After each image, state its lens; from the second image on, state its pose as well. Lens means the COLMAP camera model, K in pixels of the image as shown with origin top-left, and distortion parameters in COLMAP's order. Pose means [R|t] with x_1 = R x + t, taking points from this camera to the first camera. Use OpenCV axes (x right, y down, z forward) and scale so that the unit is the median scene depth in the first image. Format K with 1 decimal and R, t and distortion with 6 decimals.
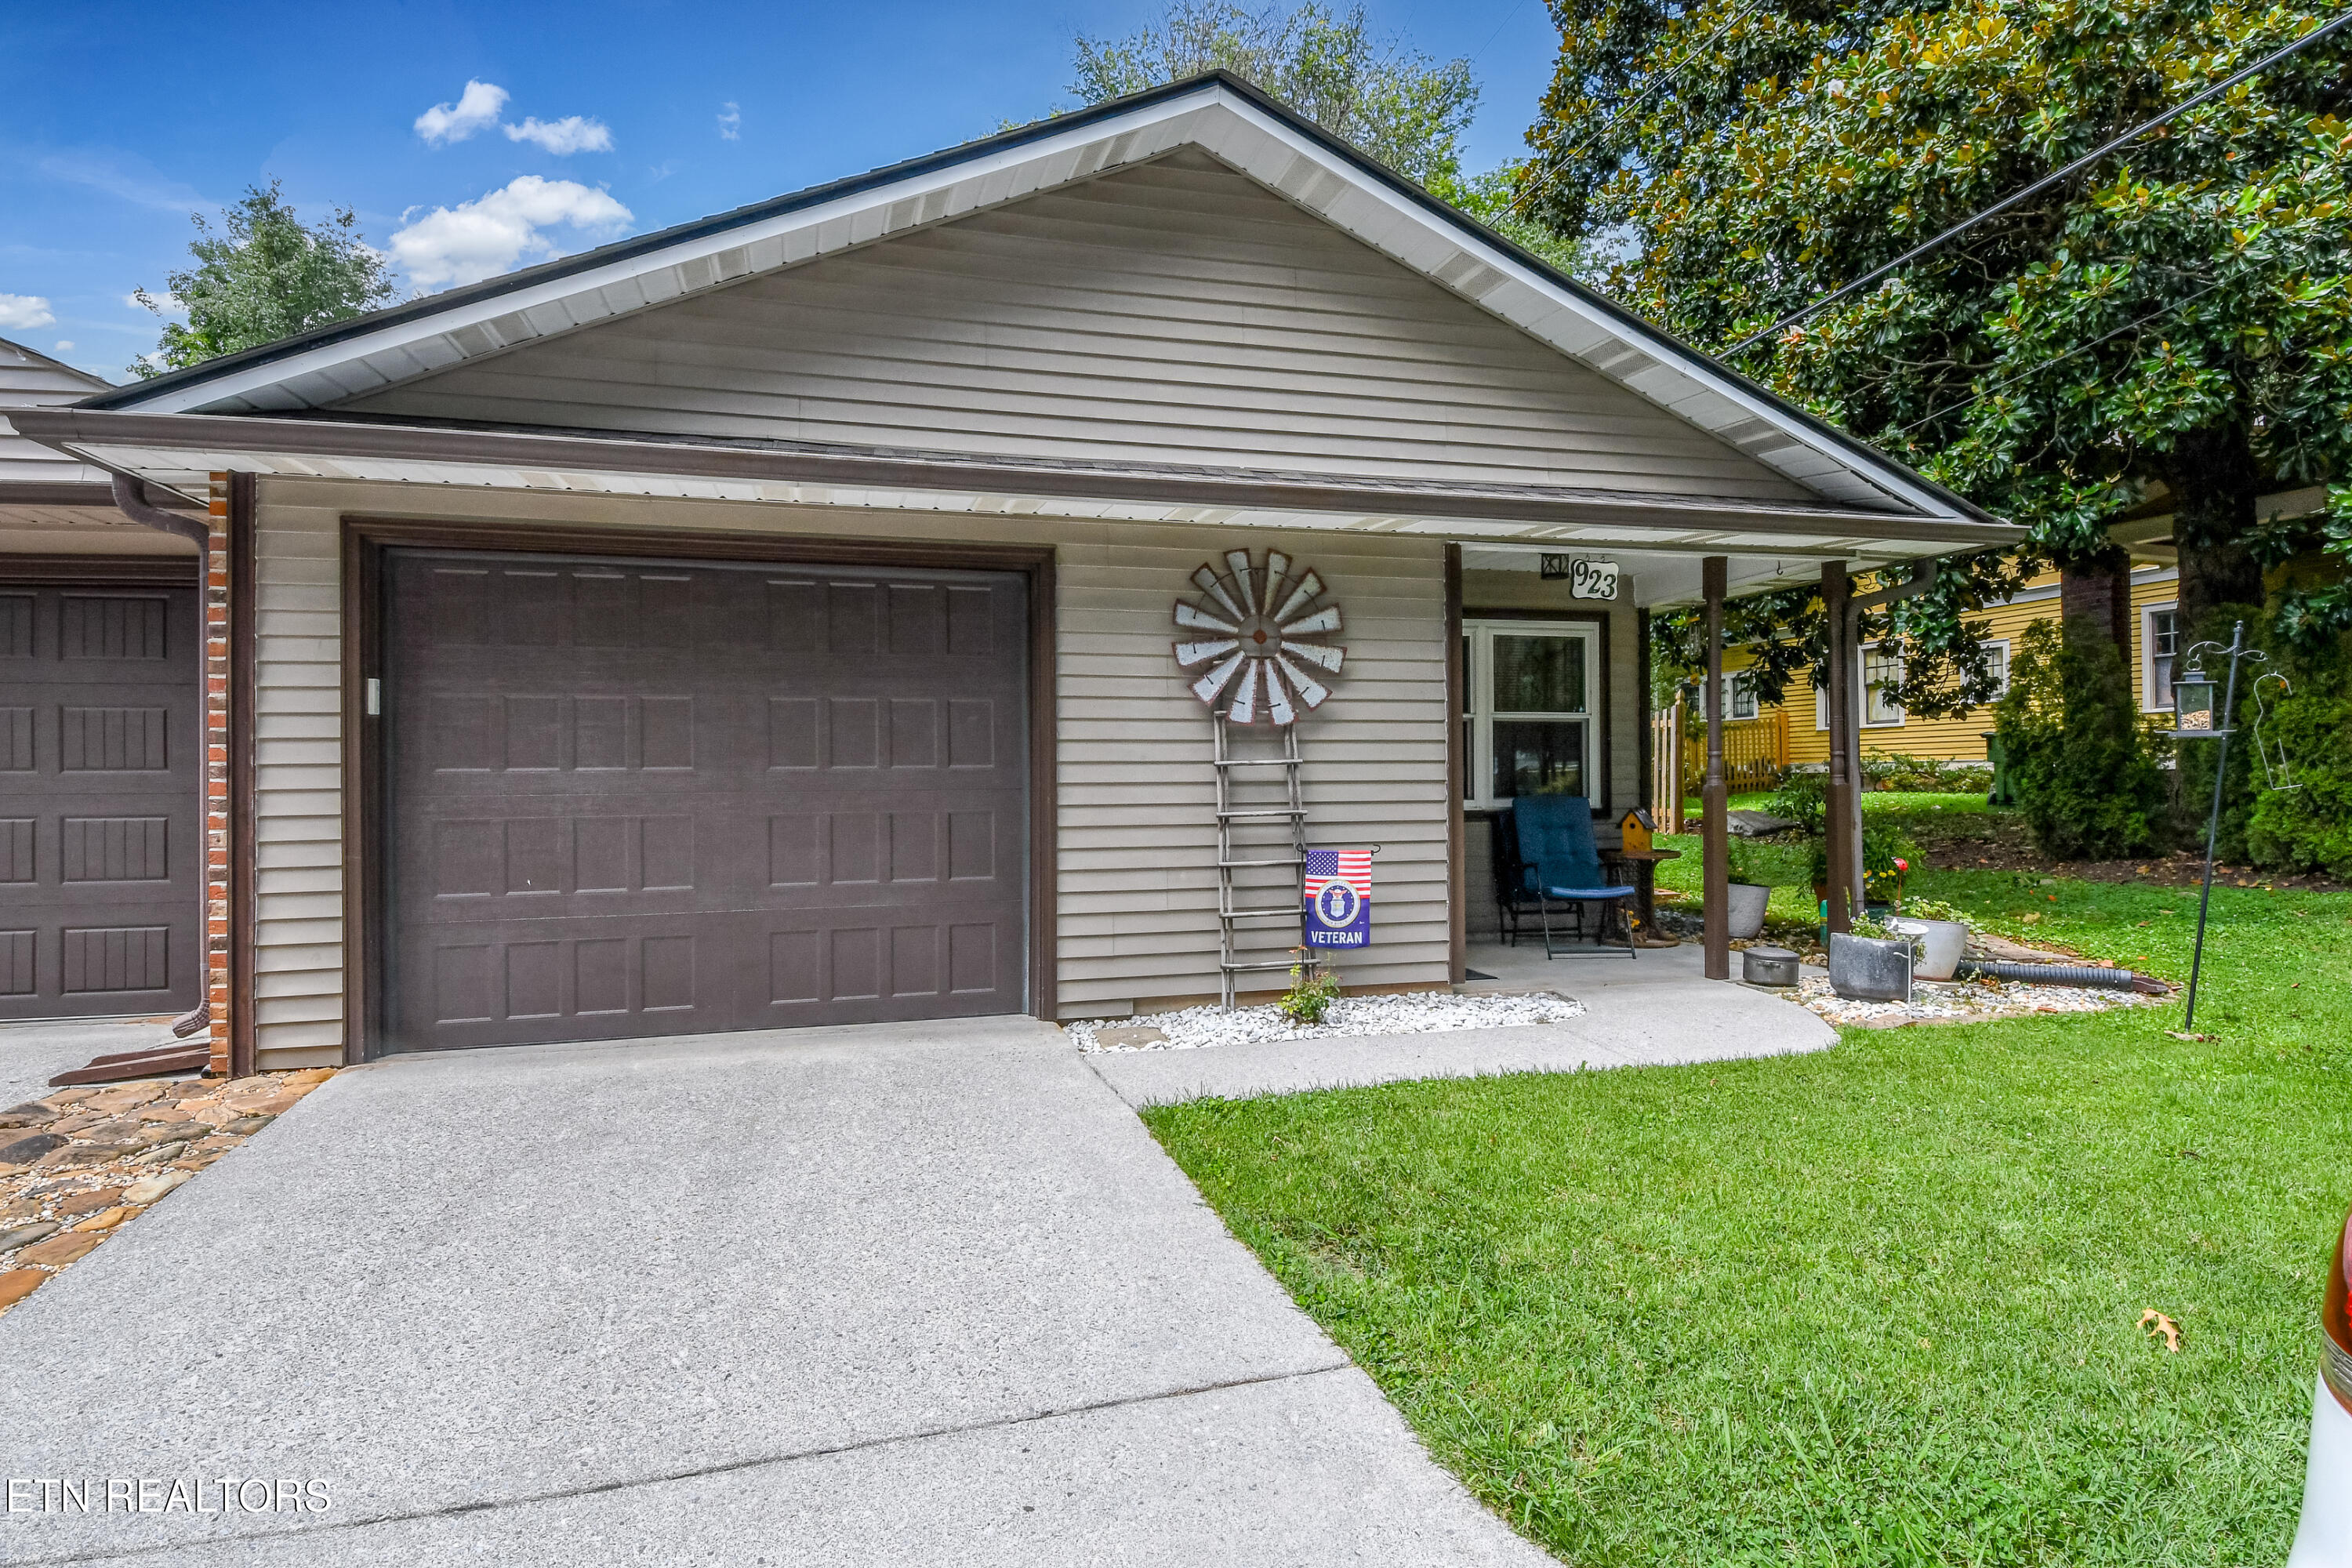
lens RADIAL K [[1321.6, 0, 1173.3], [0, 1321.6, 773.0], [0, 0, 1]] dist [0.032678, -0.041761]
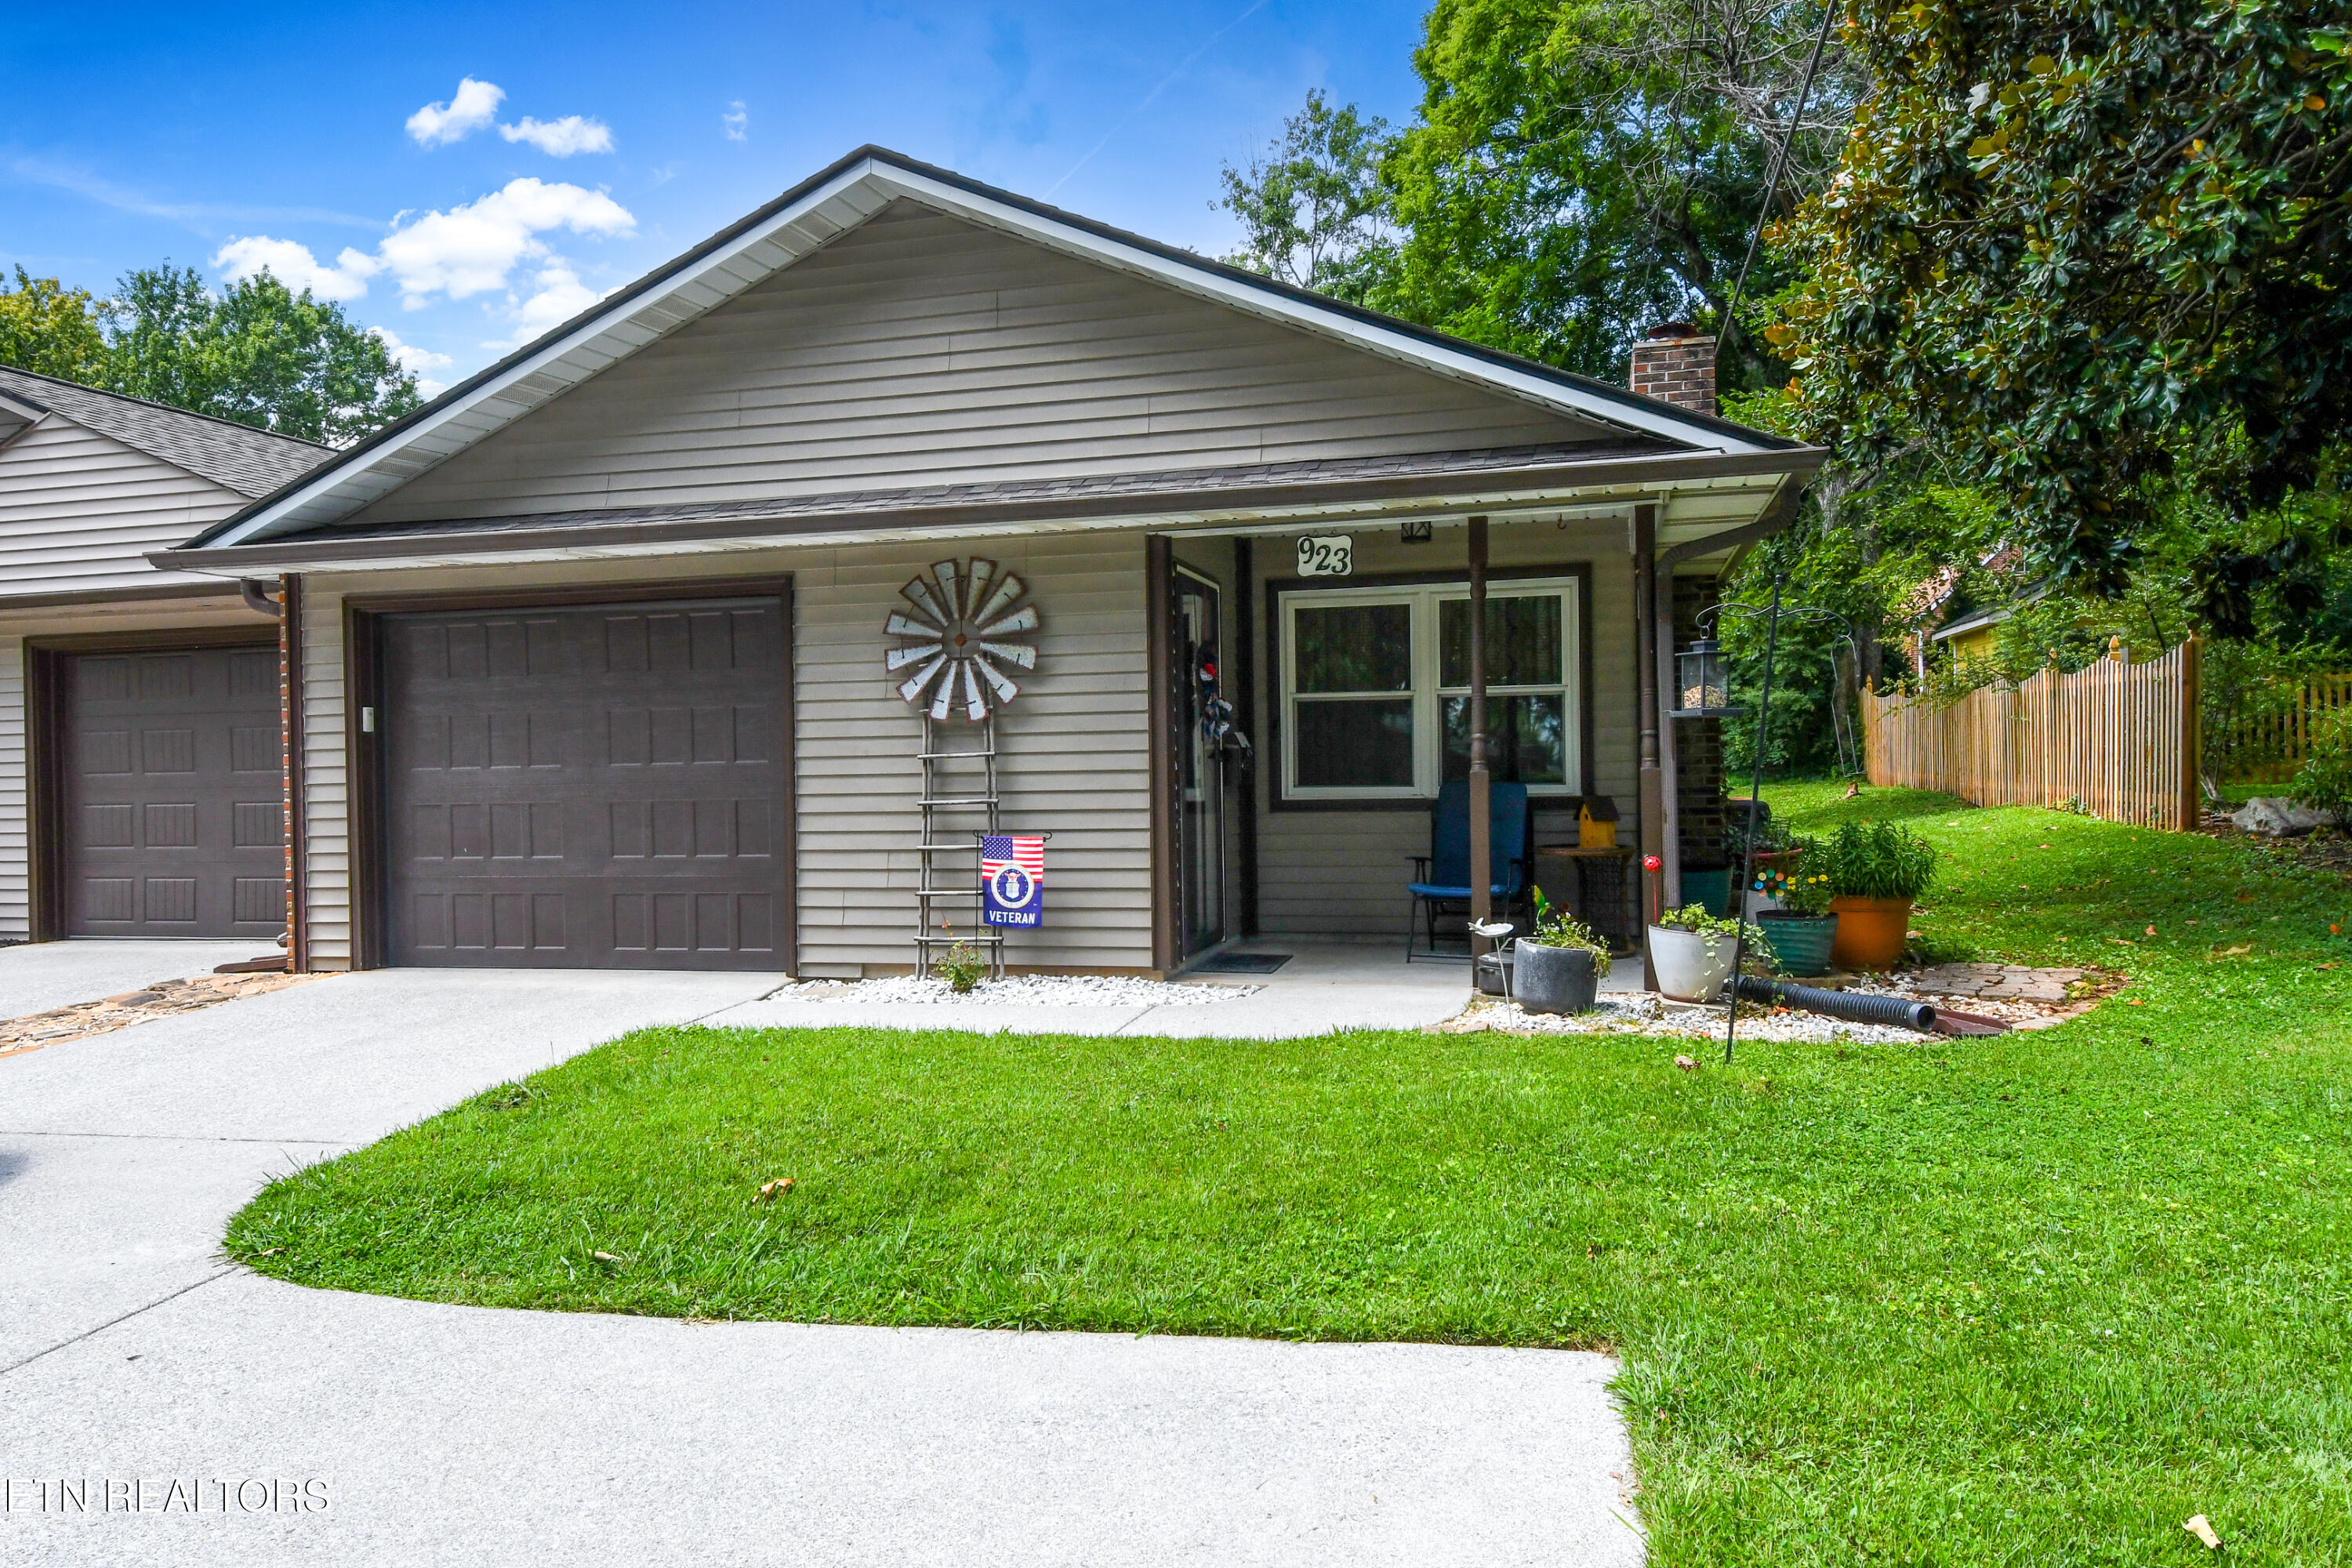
lens RADIAL K [[1705.1, 0, 1183.4], [0, 1705.1, 769.1], [0, 0, 1]] dist [0.038459, -0.038520]
pose [[0.844365, -0.005865, -0.535736, 0.964082], [0.015235, 0.999799, 0.013066, -0.011967], [0.535551, -0.019194, 0.844285, -0.088630]]
